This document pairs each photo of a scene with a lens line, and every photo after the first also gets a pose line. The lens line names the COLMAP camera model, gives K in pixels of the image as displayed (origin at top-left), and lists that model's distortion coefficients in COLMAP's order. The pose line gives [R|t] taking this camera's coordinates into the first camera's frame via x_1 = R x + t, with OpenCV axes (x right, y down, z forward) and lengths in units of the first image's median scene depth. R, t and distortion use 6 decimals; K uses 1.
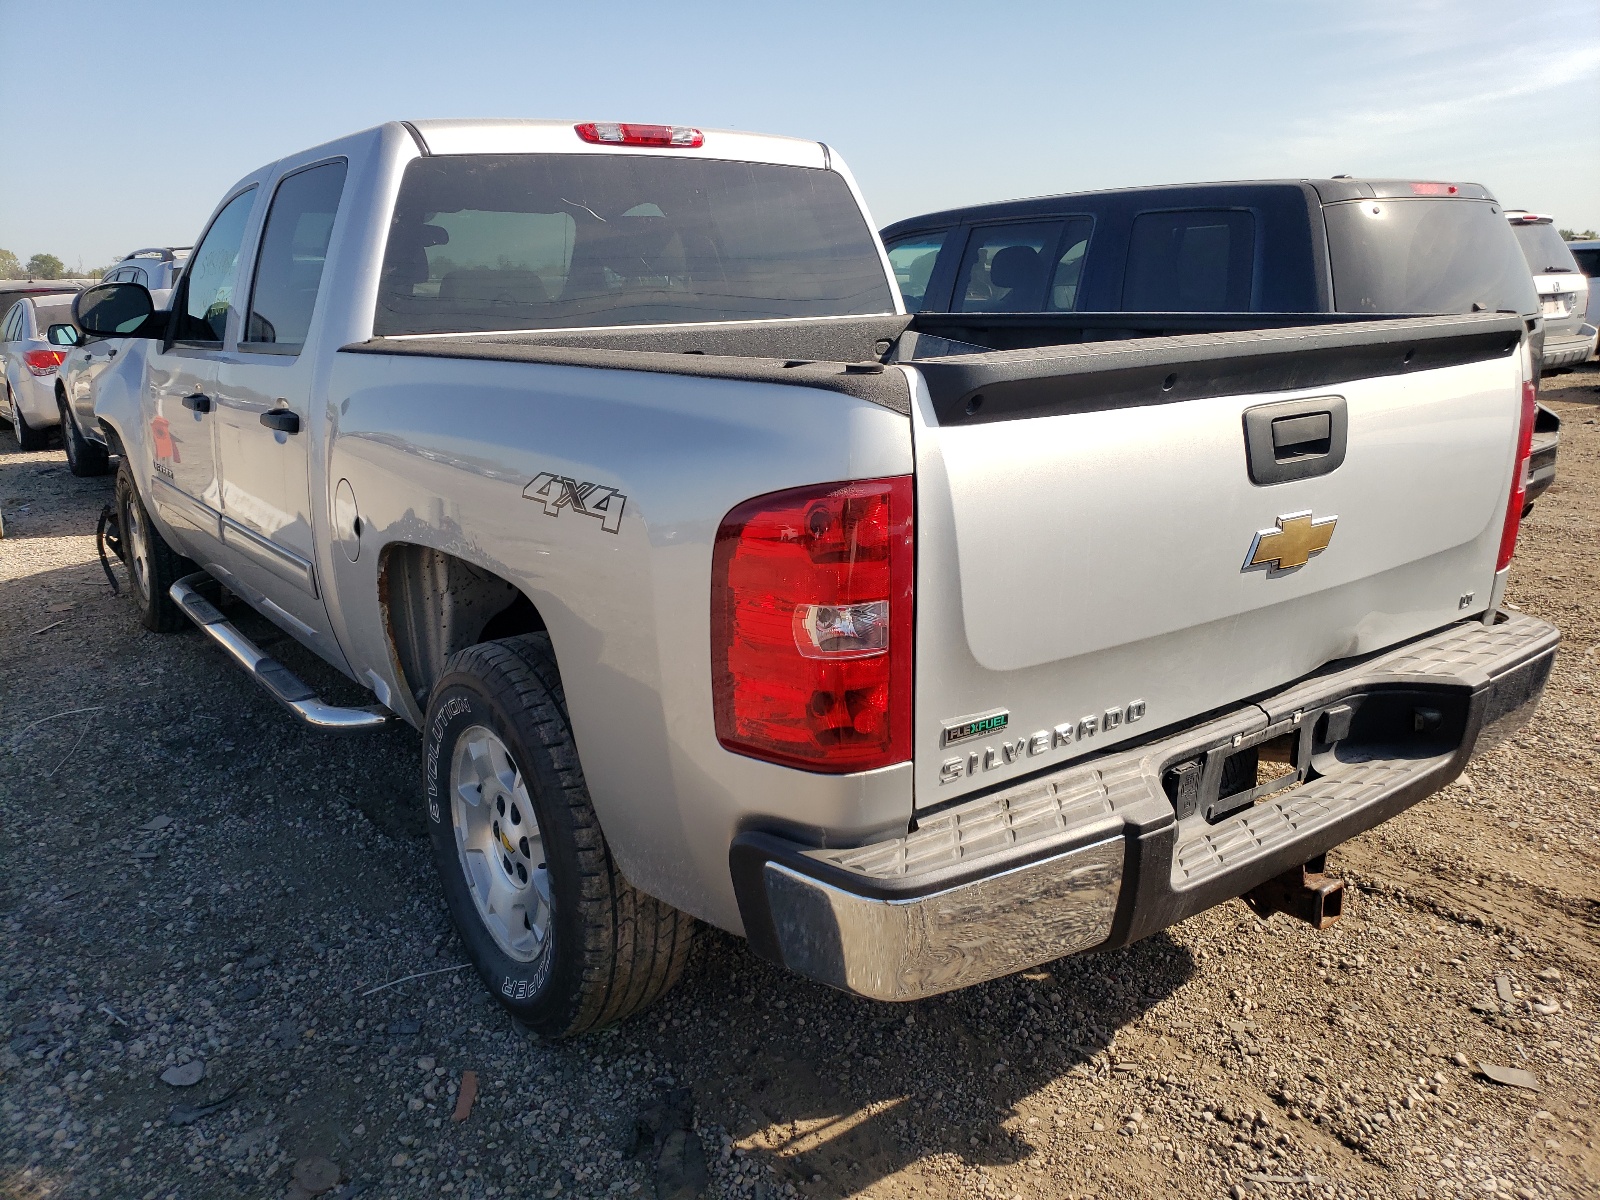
lens RADIAL K [[1236.8, 0, 802.9], [0, 1236.8, 589.1], [0, 0, 1]] dist [0.020983, -0.004806]
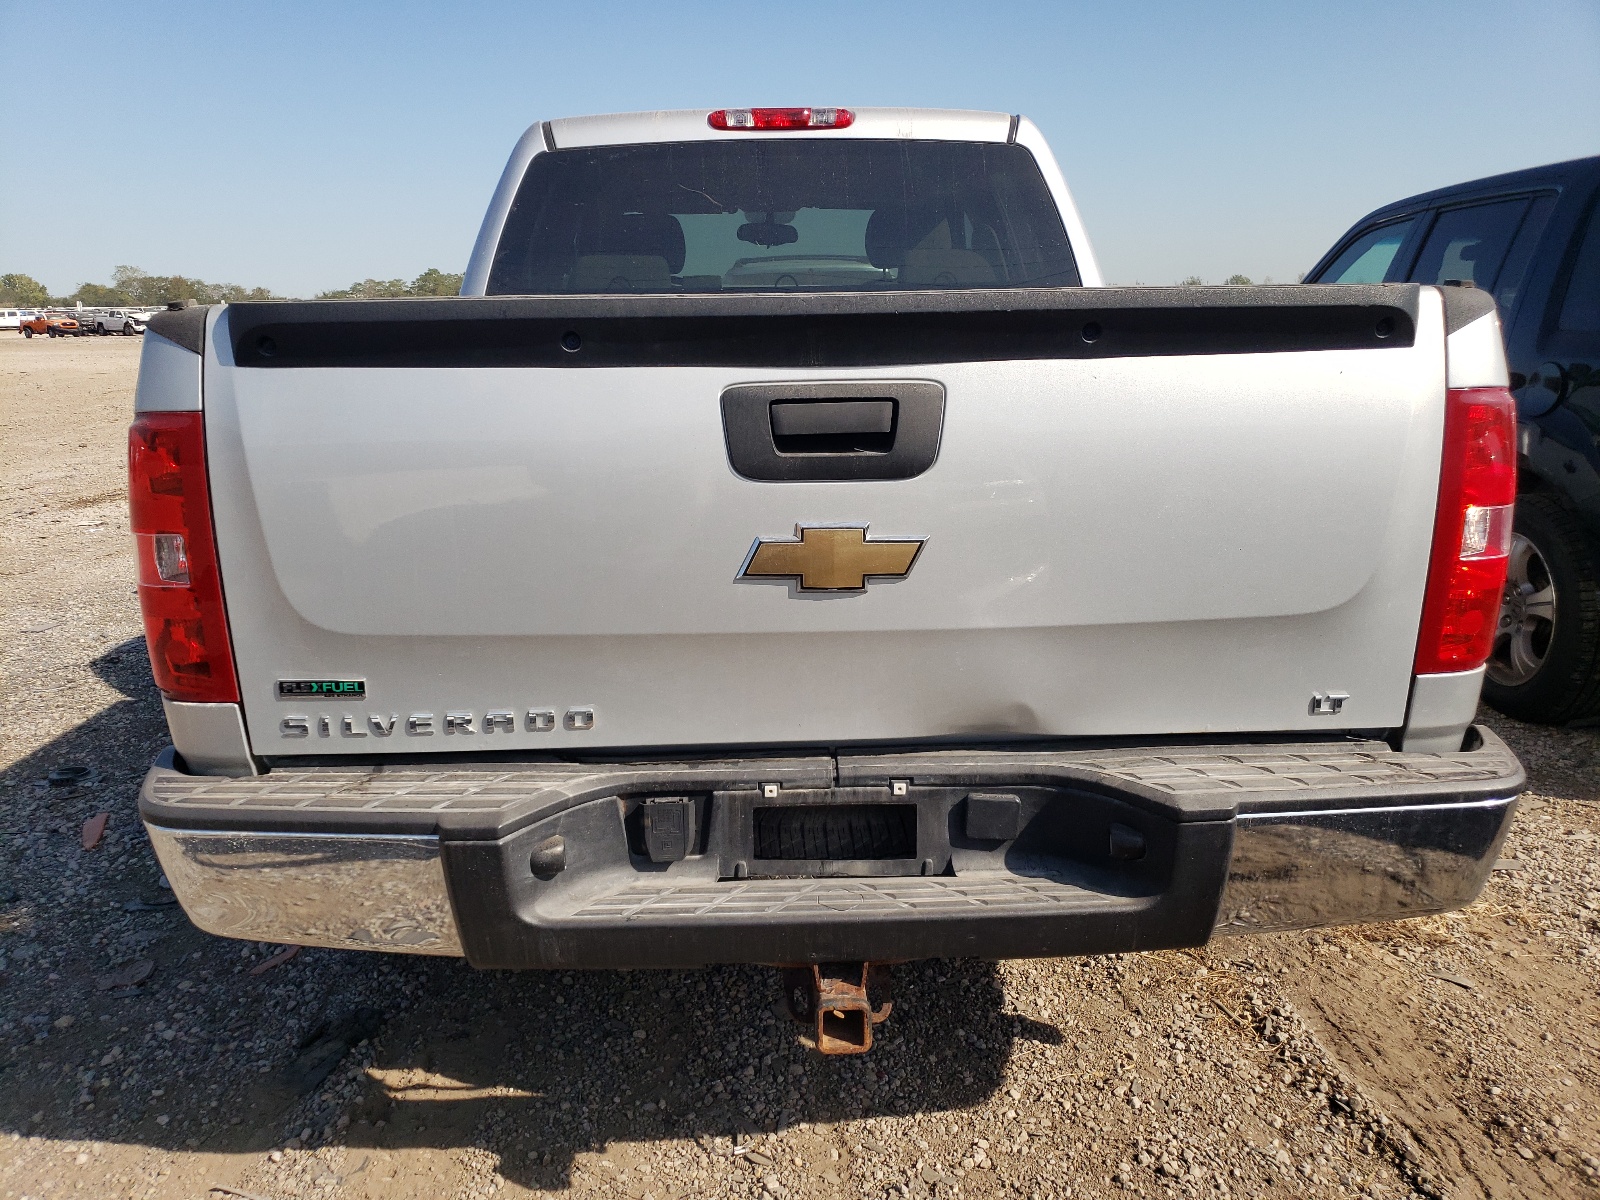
lens RADIAL K [[1221.9, 0, 796.6], [0, 1221.9, 594.4], [0, 0, 1]] dist [0.051841, -0.020763]
pose [[0.822926, 0.138141, -0.551099, 0.755768], [-0.142152, 0.989201, 0.035690, -0.036983], [0.550078, 0.048970, 0.833676, 0.309492]]
